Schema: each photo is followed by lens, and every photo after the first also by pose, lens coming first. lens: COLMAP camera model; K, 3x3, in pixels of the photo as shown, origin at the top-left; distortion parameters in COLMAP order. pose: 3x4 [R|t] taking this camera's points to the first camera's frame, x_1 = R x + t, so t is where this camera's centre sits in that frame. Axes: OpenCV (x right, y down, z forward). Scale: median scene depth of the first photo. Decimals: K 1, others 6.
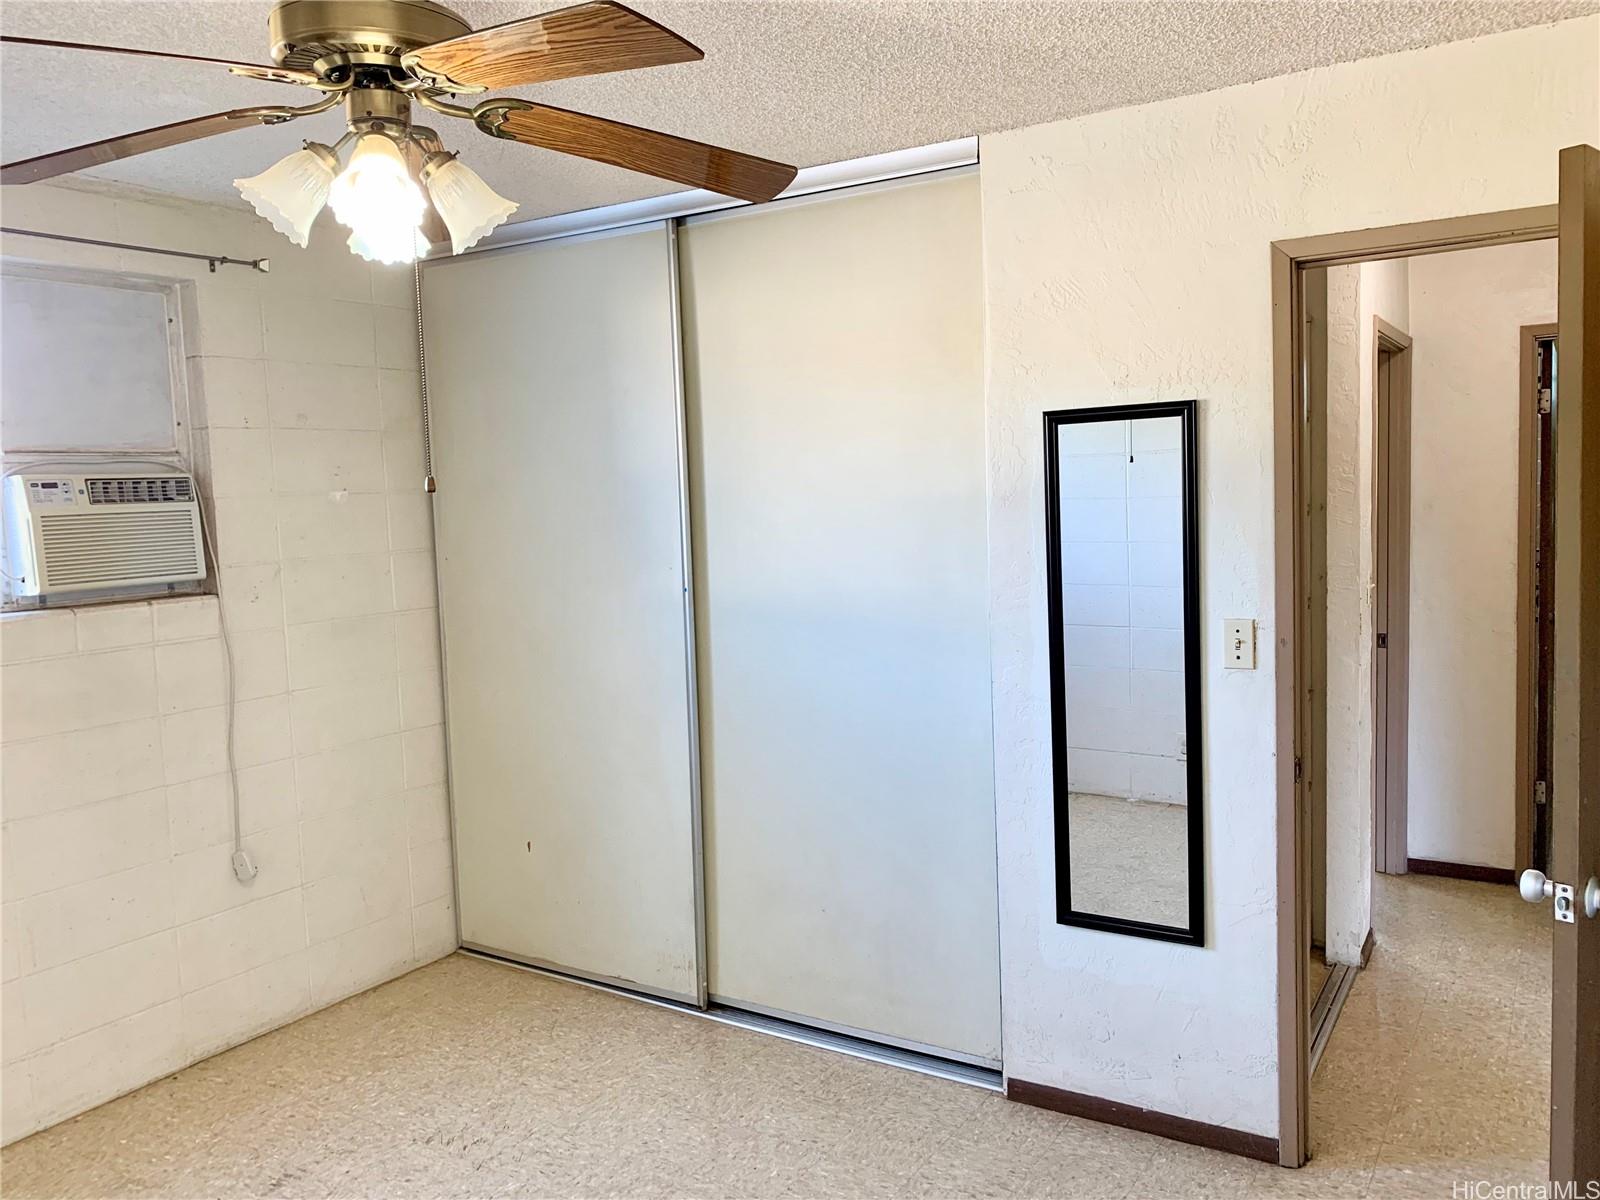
lens RADIAL K [[1219.4, 0, 800.0], [0, 1219.4, 600.0], [0, 0, 1]] dist [0.067371, -0.000745]
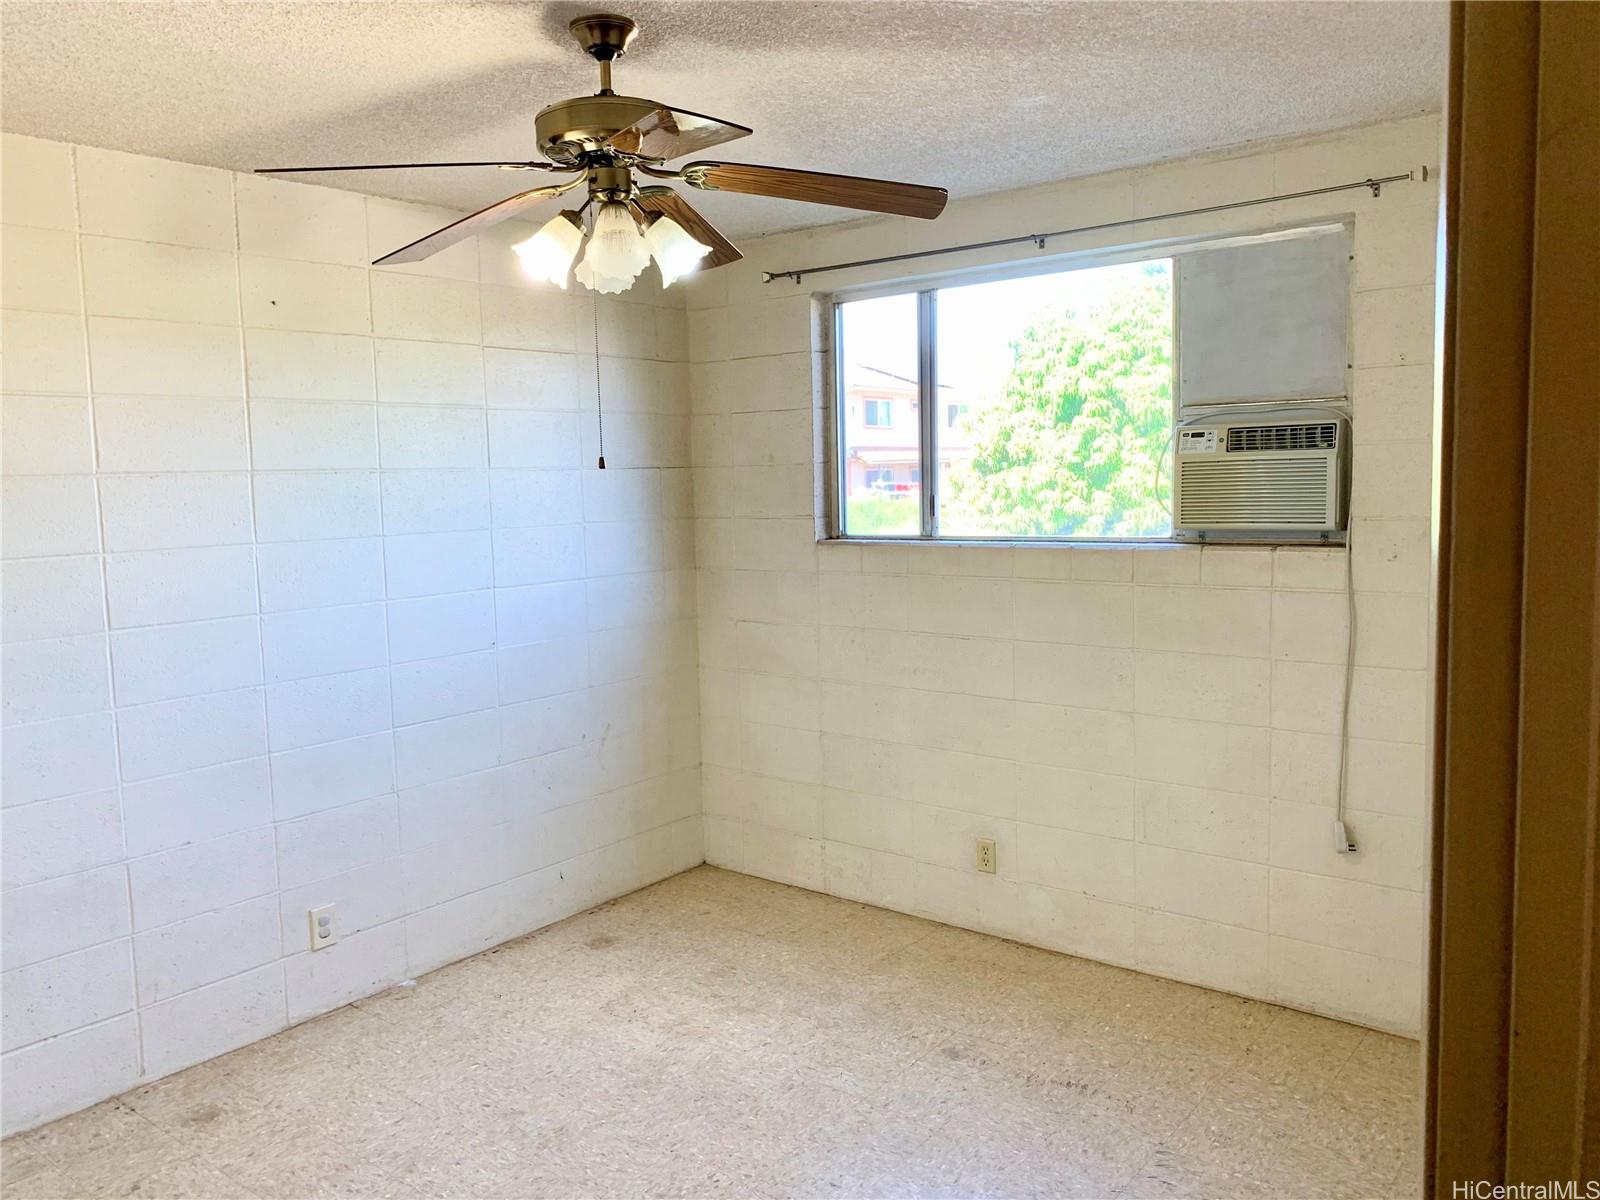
lens RADIAL K [[1231.3, 0, 782.4], [0, 1231.3, 593.7], [0, 0, 1]] dist [0.090375, -0.122651]
pose [[-0.069940, 0.140857, -0.987556, 0.548209], [-0.066890, 0.987090, 0.145528, -0.087376], [0.995306, 0.076236, -0.059616, 0.696729]]
